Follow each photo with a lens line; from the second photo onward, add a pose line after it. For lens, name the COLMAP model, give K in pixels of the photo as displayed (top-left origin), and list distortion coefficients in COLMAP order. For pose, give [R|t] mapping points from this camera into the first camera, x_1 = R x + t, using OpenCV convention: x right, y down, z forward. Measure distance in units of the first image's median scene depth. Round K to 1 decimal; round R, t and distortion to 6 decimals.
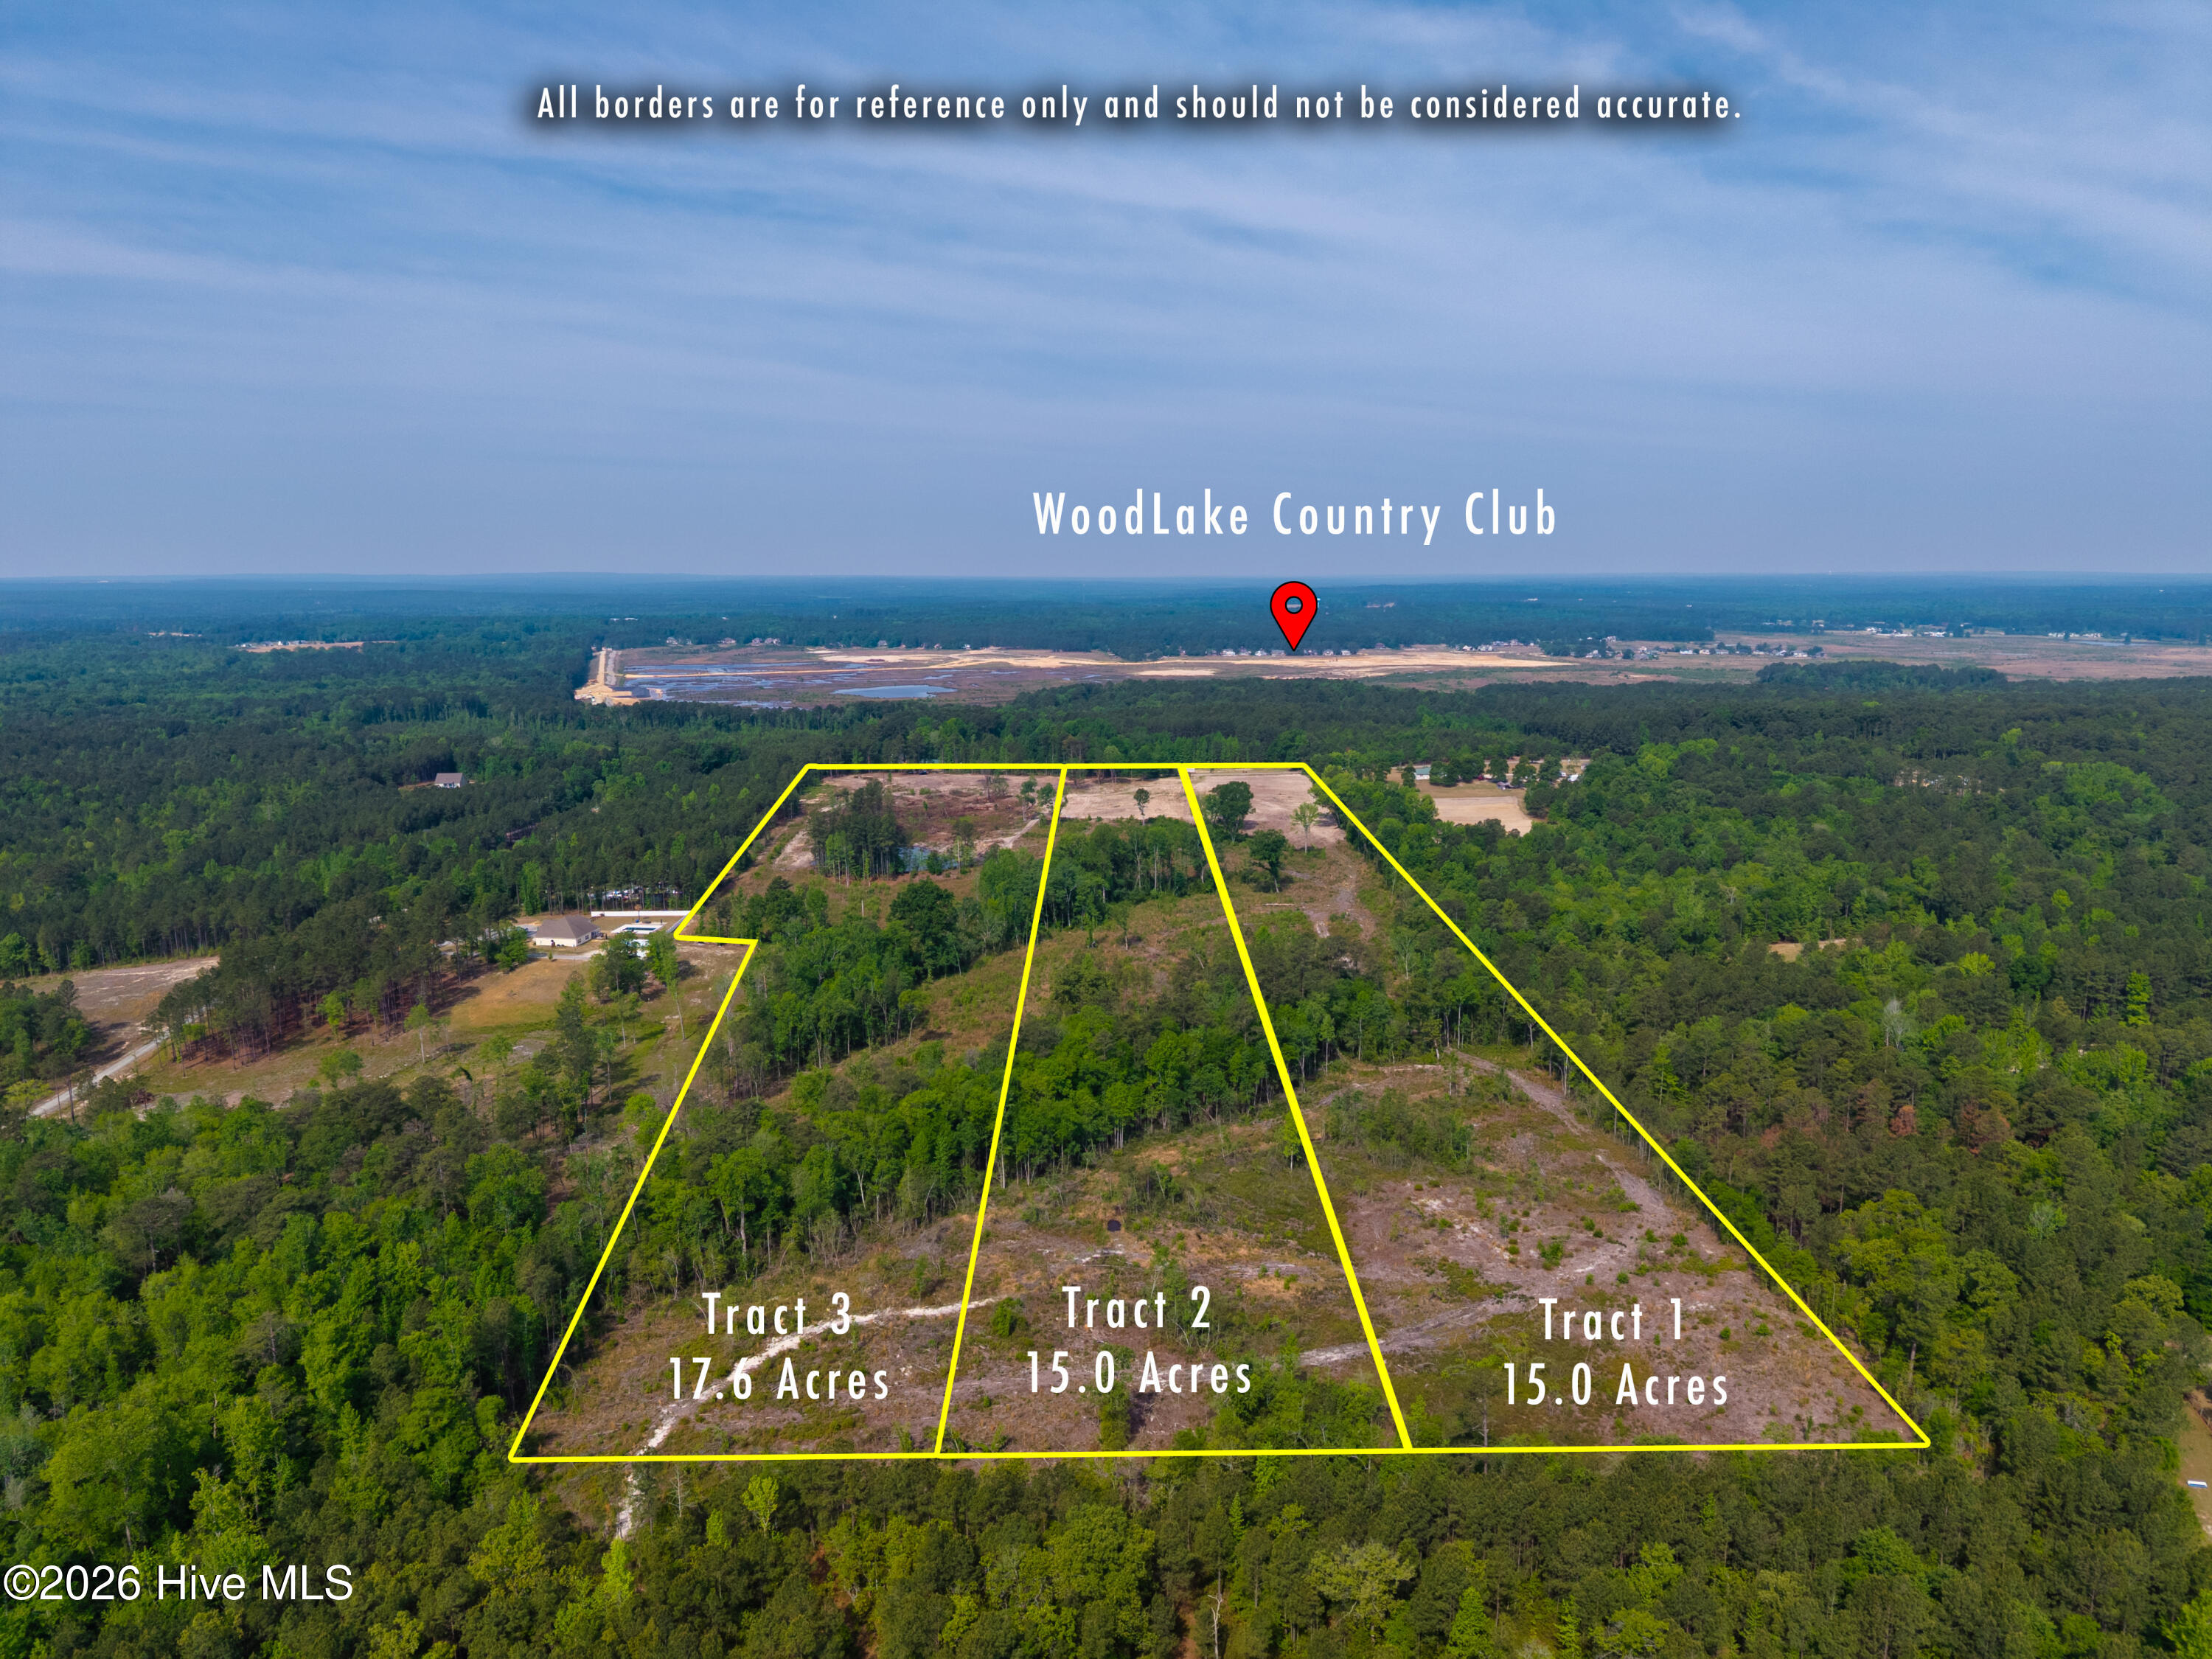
lens RADIAL K [[1606.8, 0, 1074.6], [0, 1606.8, 830.4], [0, 0, 1]] dist [0.057059, -0.077810]
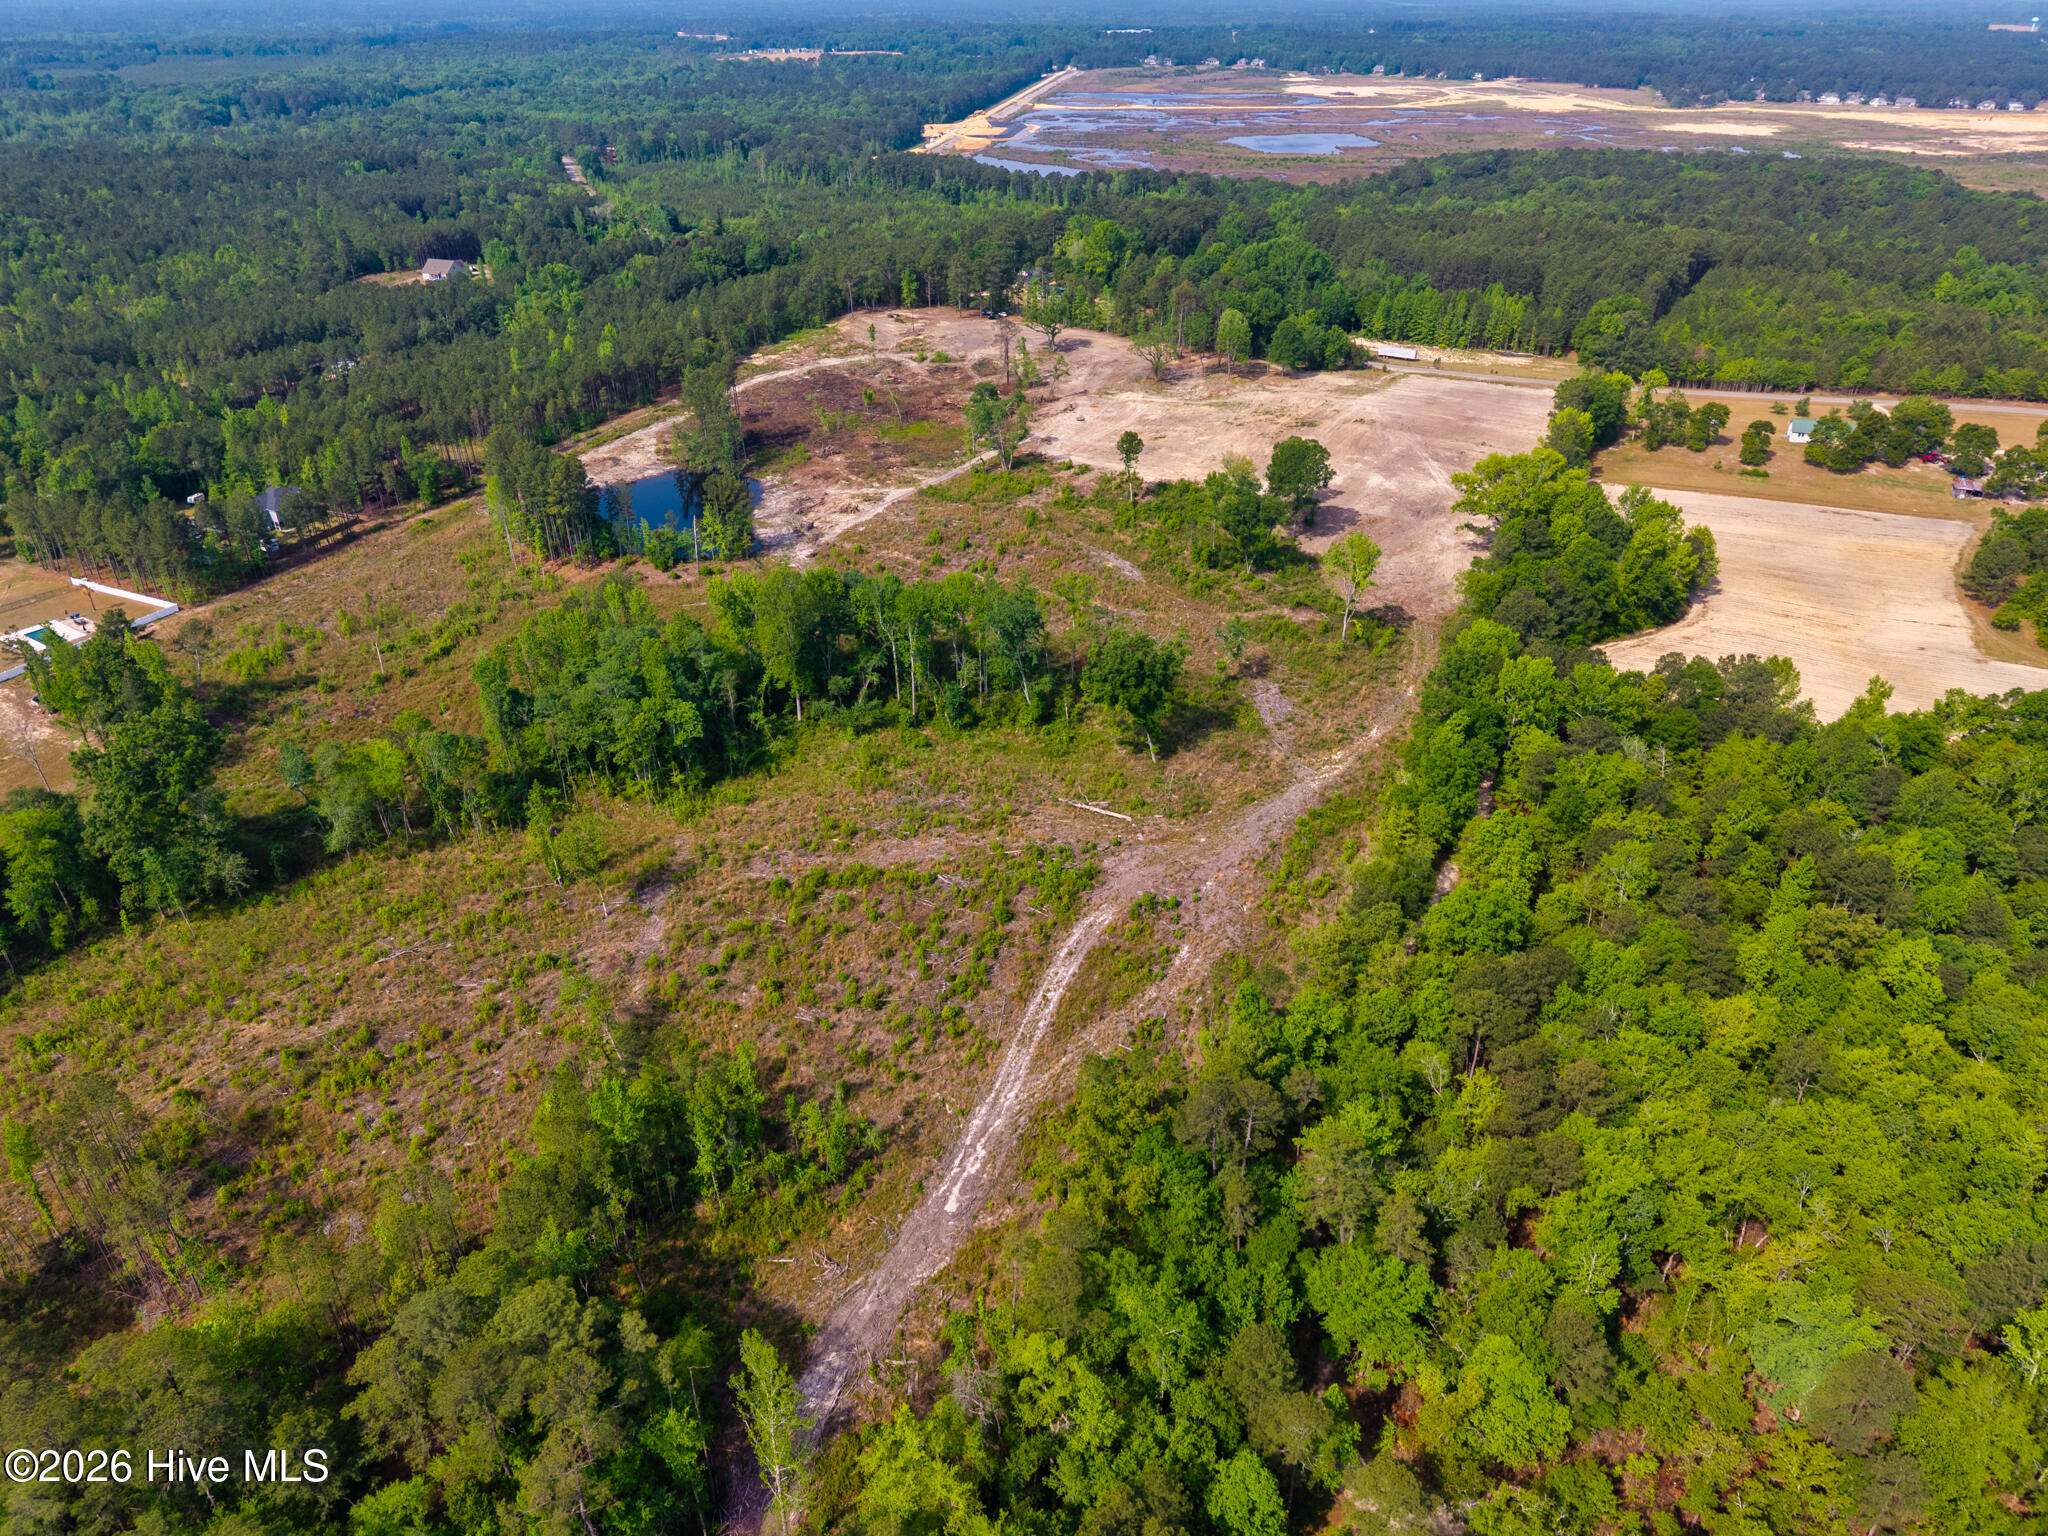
lens RADIAL K [[1526.9, 0, 1024.0], [0, 1526.9, 768.0], [0, 0, 1]] dist [0.025039, -0.024183]
pose [[0.910793, 0.194971, -0.363925, 0.176457], [-0.070379, 0.941887, 0.328474, -0.070446], [0.406820, -0.273559, 0.871587, 0.435023]]
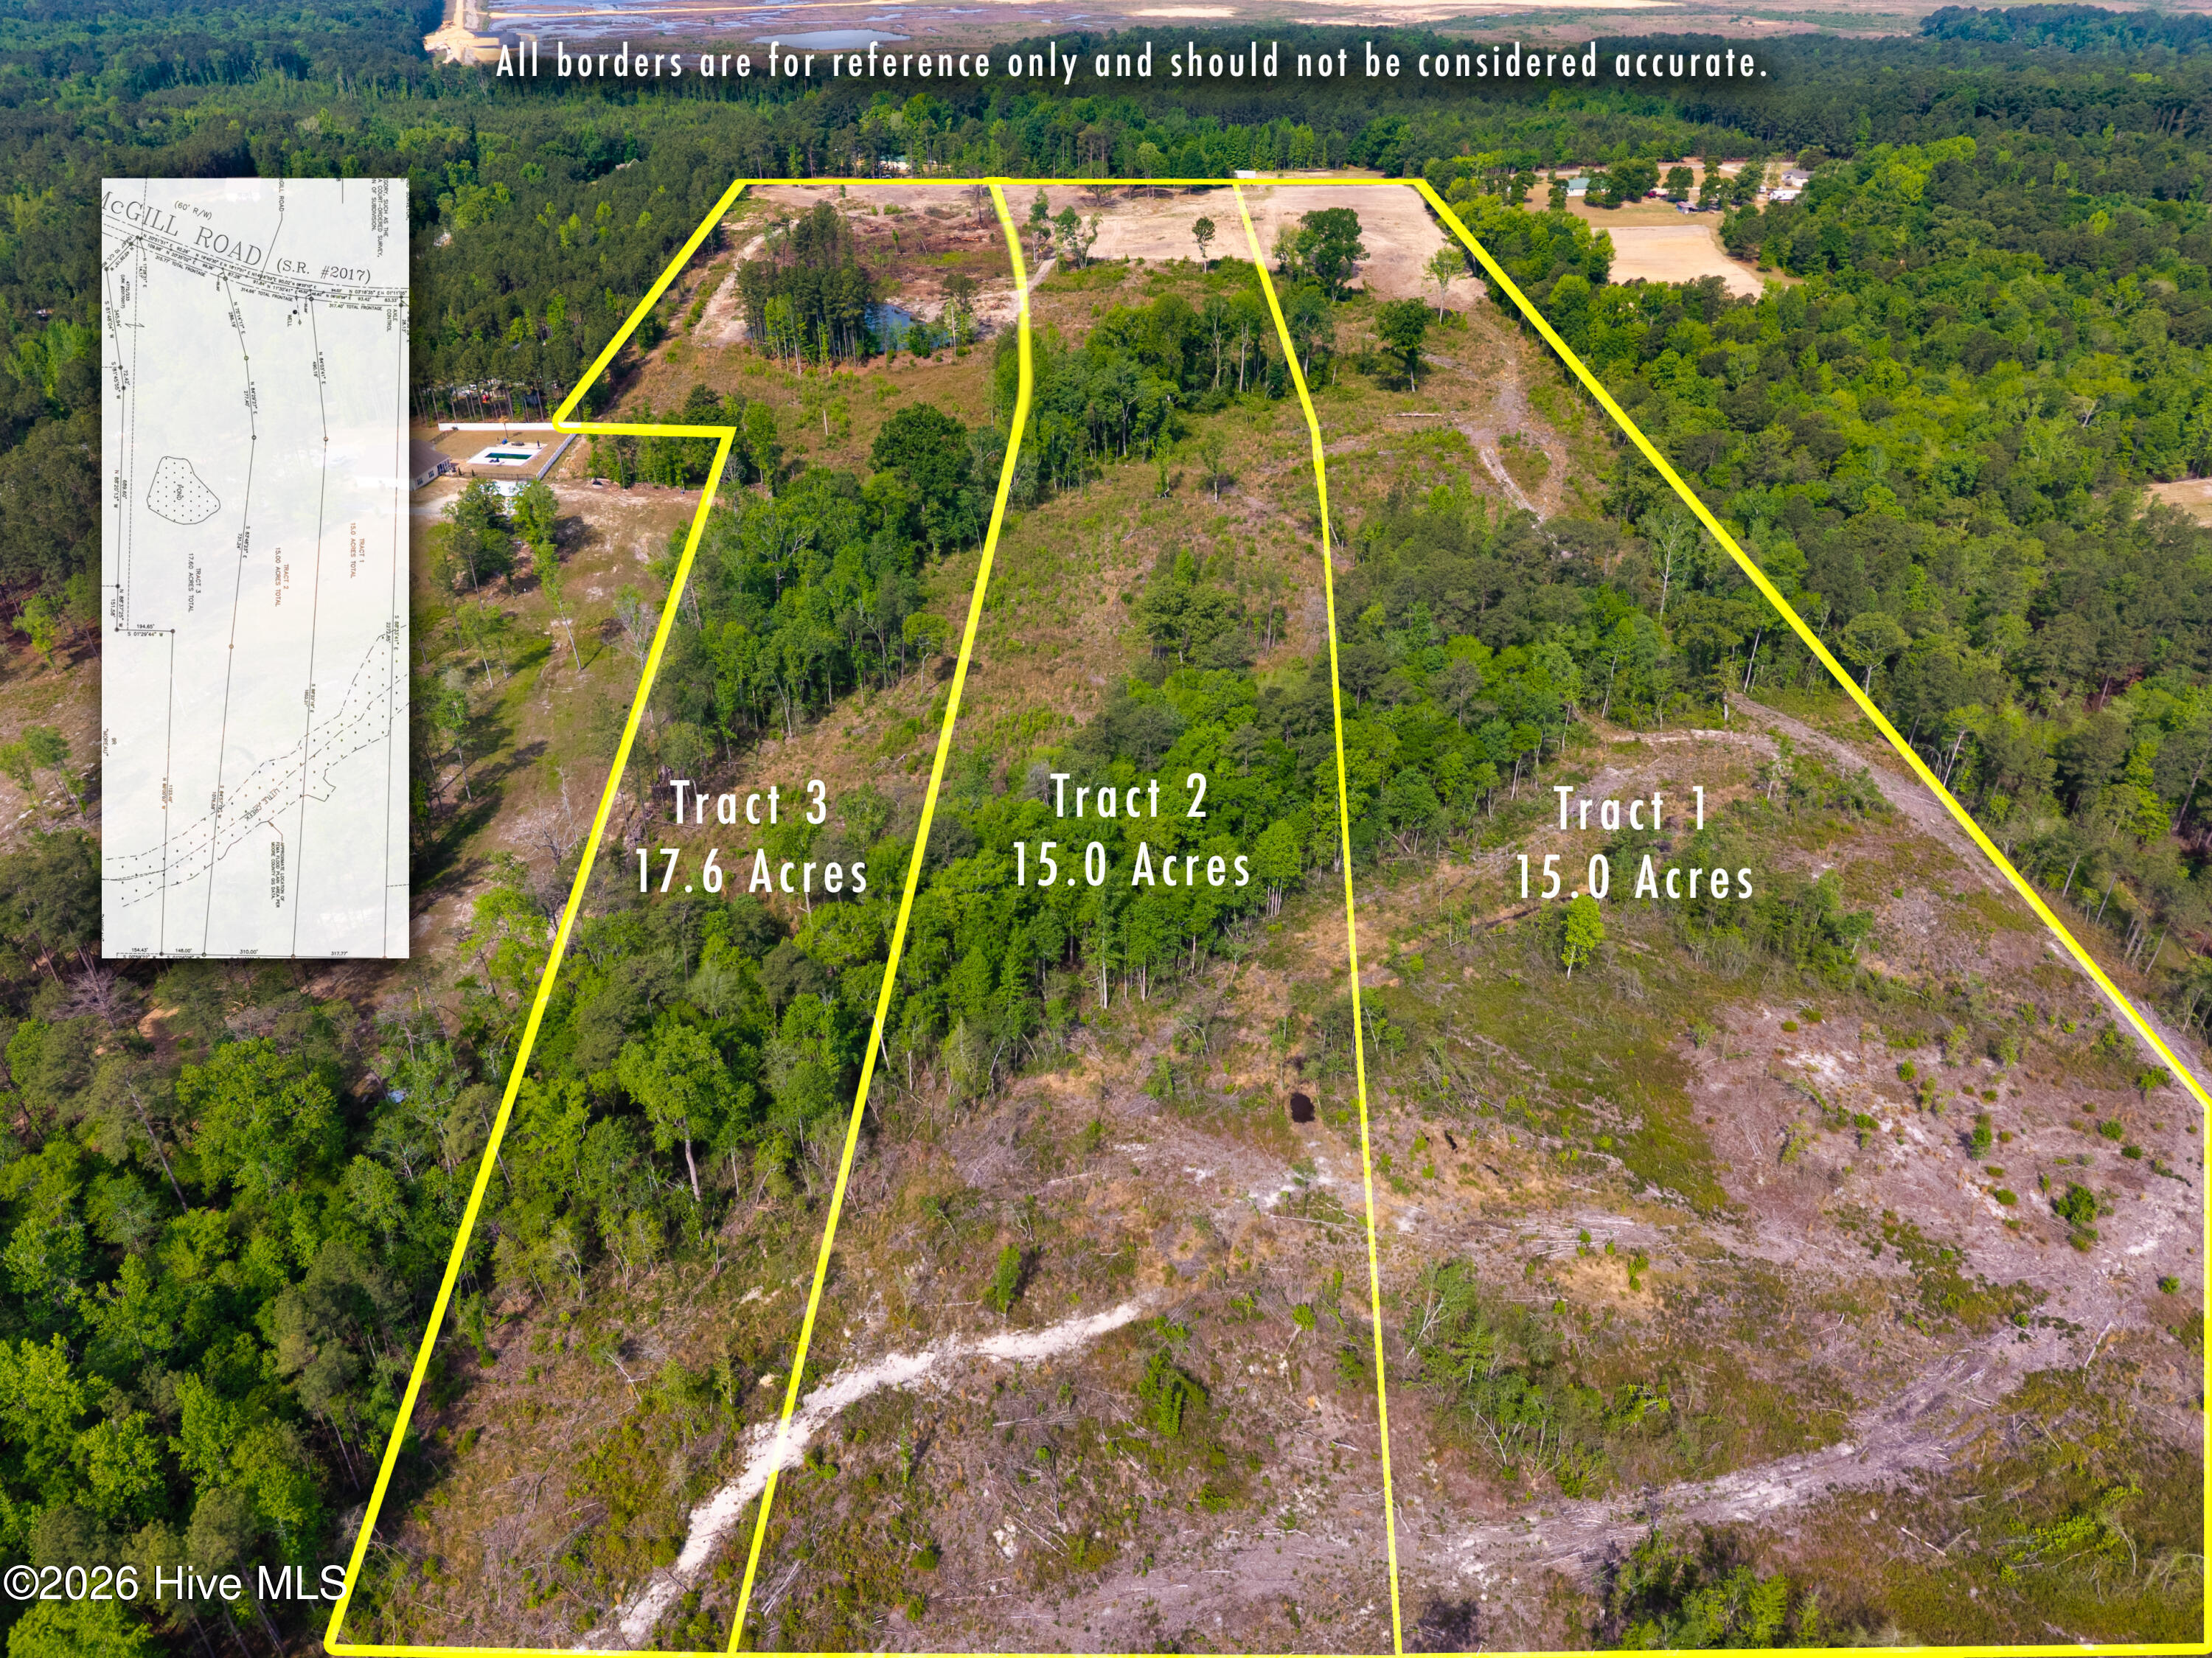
lens RADIAL K [[1649.0, 0, 1106.0], [0, 1649.0, 829.0], [0, 0, 1]] dist [0.025039, -0.024183]
pose [[0.999111, -0.017192, 0.038501, -0.028963], [0.002258, 0.933605, 0.358297, -0.031139], [-0.042104, -0.357891, 0.932813, 0.184835]]
